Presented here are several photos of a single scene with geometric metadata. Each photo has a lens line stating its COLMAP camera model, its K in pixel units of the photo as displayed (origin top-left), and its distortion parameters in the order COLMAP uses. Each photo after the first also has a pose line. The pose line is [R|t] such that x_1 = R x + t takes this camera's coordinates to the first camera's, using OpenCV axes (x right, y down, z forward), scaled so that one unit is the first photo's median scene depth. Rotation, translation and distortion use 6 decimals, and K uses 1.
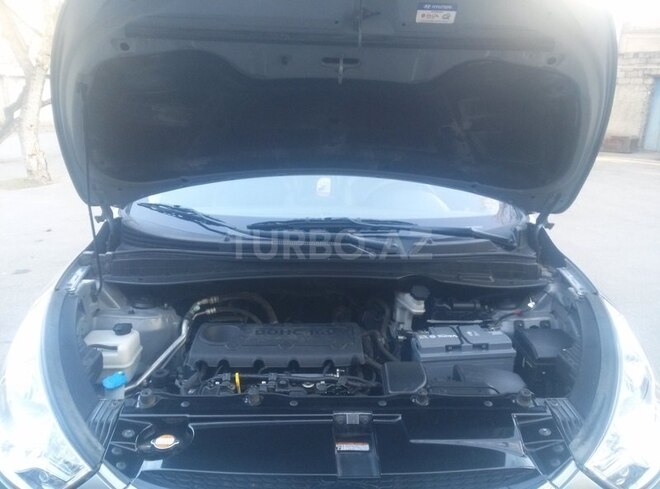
lens RADIAL K [[535.7, 0, 330.0], [0, 535.7, 244.5], [0, 0, 1]] dist [-0.001321, -0.011896]
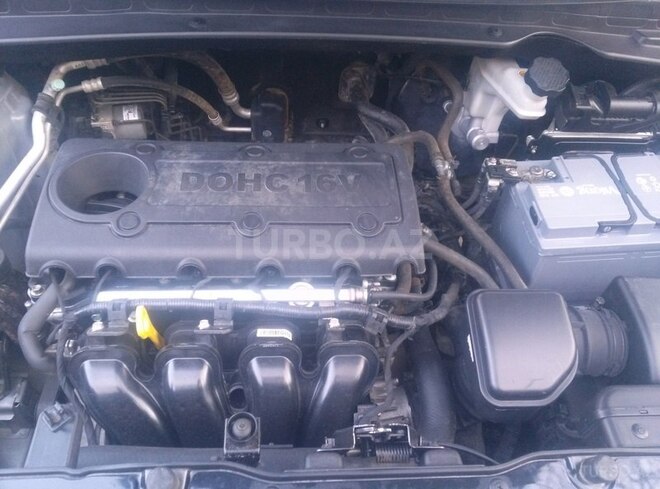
lens RADIAL K [[540.0, 0, 330.0], [0, 540.0, 244.5], [0, 0, 1]] dist [0.123408, -0.243585]
pose [[0.998901, 0.014763, 0.044483, -0.033625], [-0.037755, 0.815829, 0.577059, -0.055359], [-0.027772, -0.578104, 0.815490, 0.566524]]
